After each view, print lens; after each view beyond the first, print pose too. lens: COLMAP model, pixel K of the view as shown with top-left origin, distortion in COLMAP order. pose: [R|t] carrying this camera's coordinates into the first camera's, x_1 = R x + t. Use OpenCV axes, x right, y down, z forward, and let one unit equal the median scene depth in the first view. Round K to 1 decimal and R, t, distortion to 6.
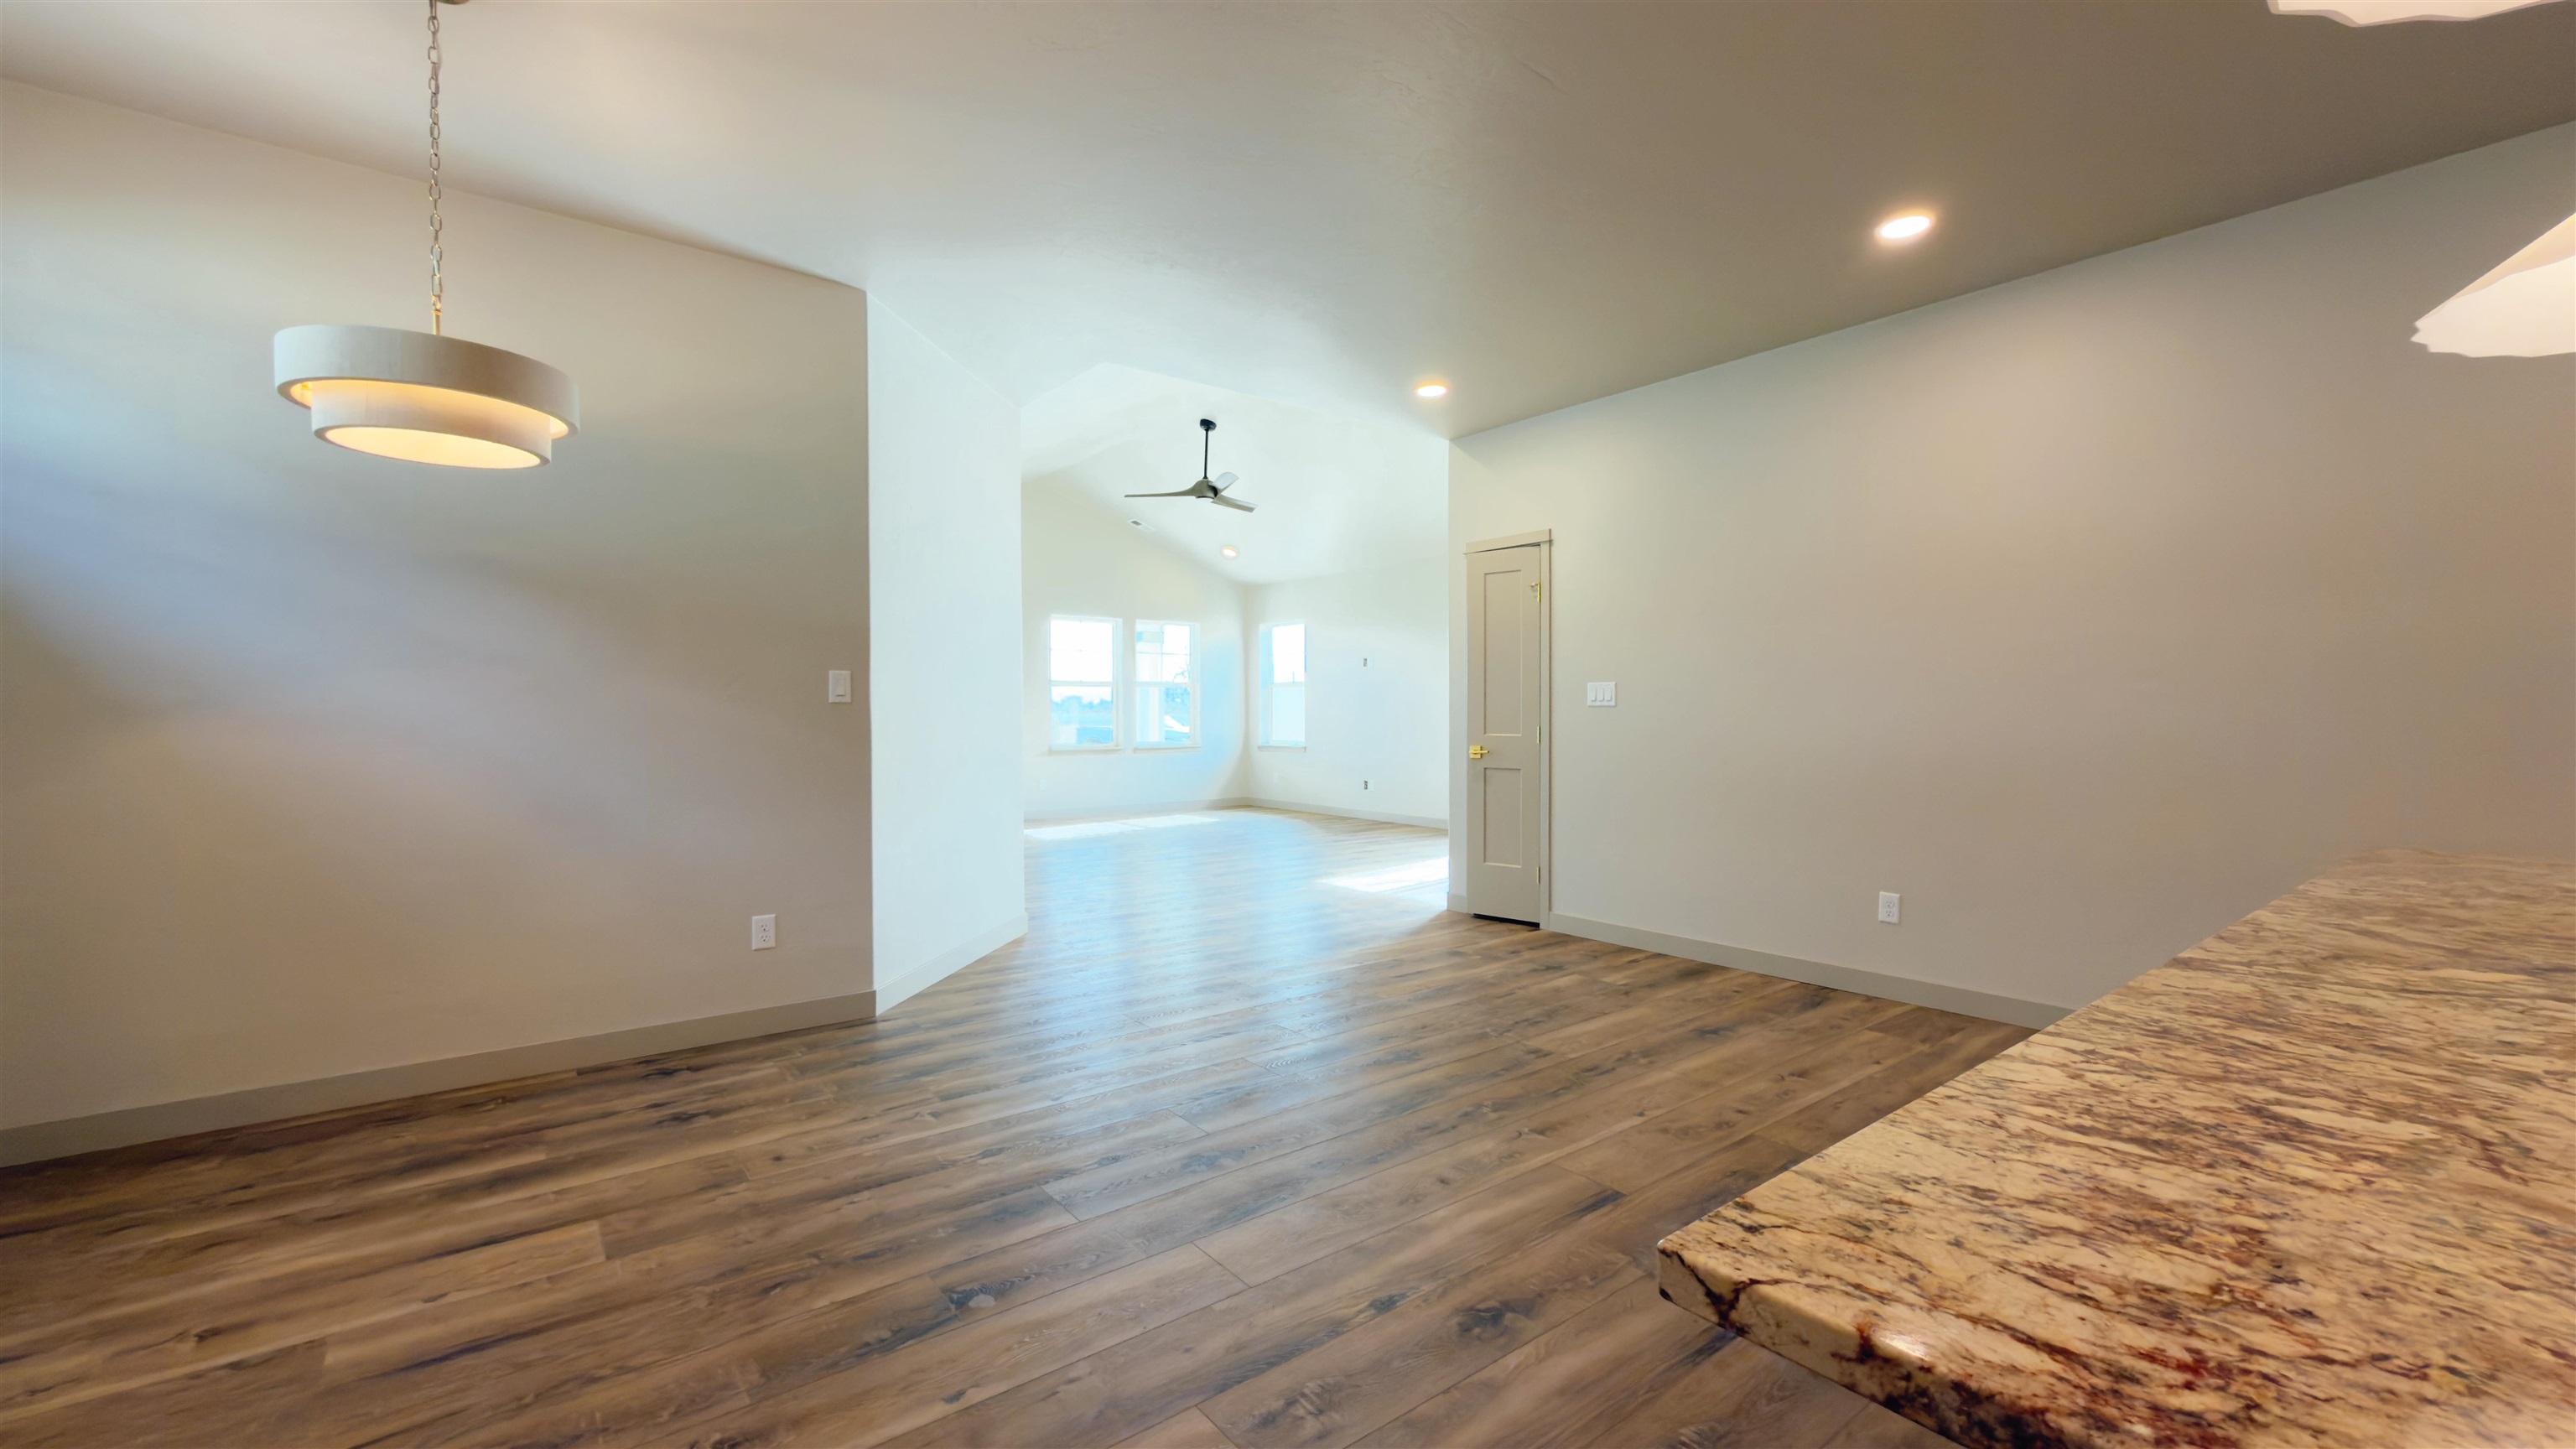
lens RADIAL K [[1034.2, 0, 1288.0], [0, 1034.2, 724.5], [0, 0, 1]] dist [0.000733, 0.000169]
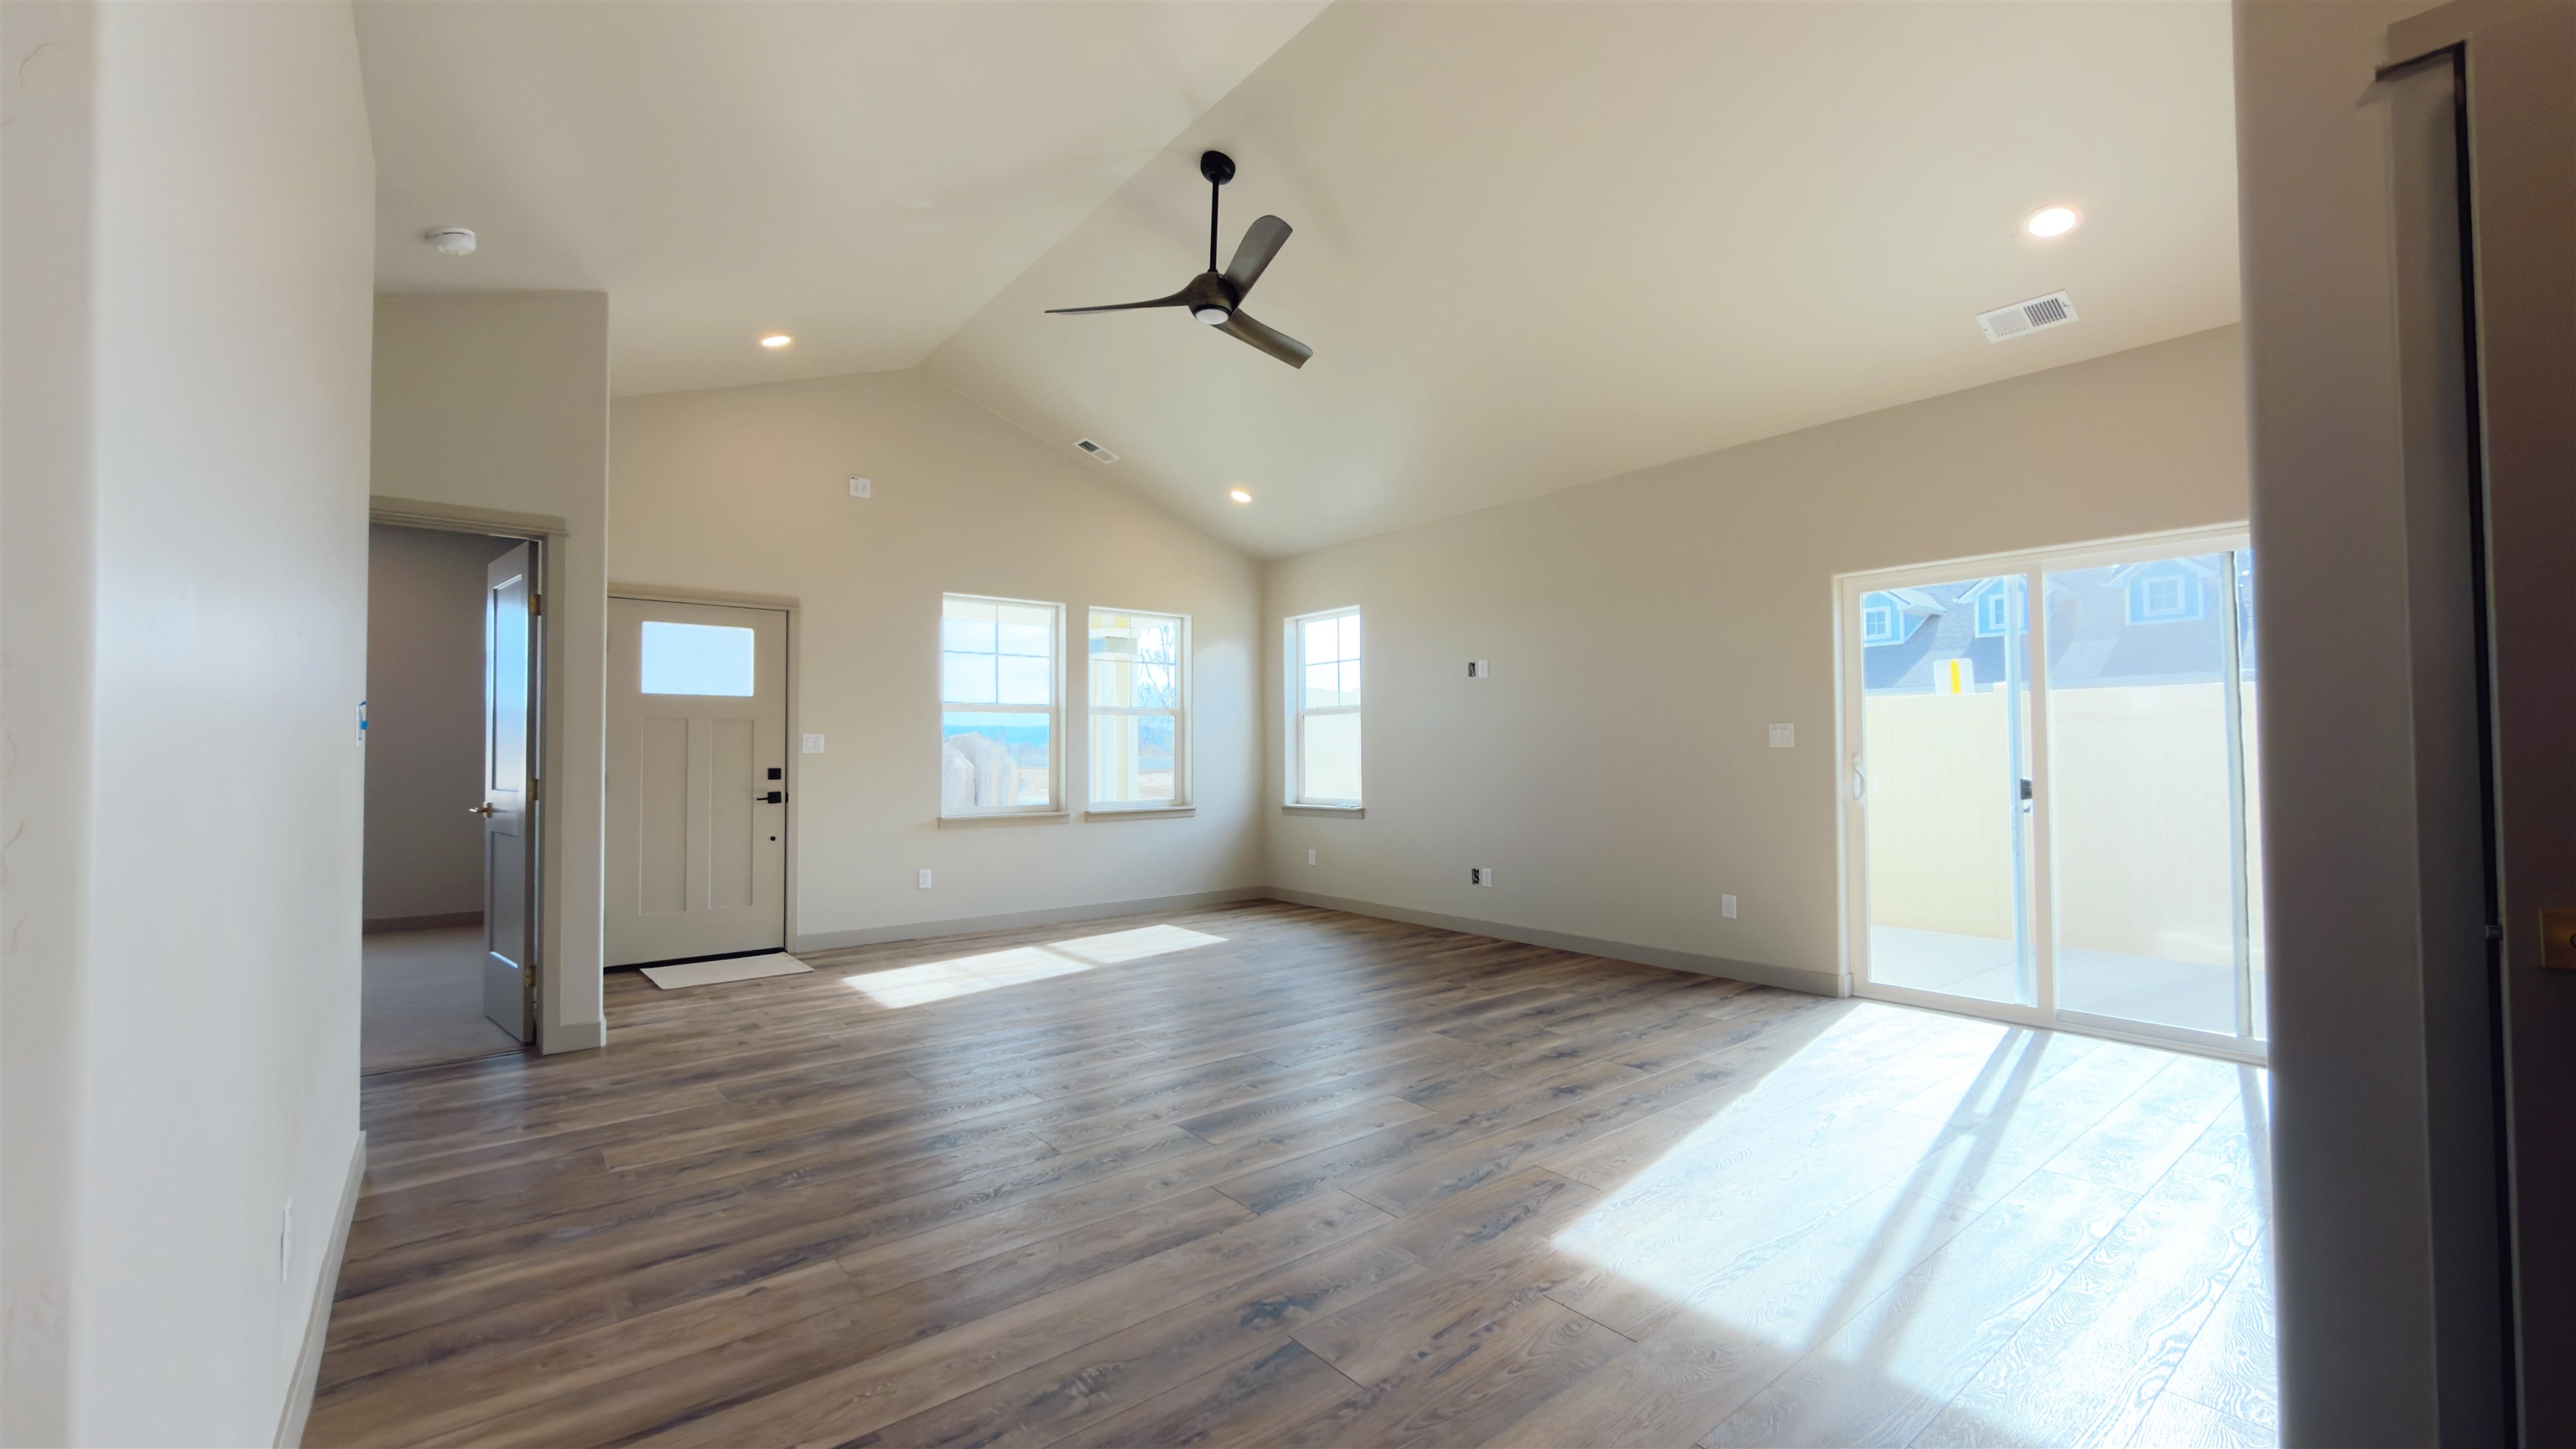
lens RADIAL K [[1043.6, 0, 1292.7], [0, 1043.6, 715.7], [0, 0, 1]] dist [-0.000028, 0.000027]
pose [[0.999750, -0.004307, 0.021960, -0.054052], [0.005370, 0.998805, -0.048573, -0.006442], [-0.021724, 0.048679, 0.998578, 0.520598]]
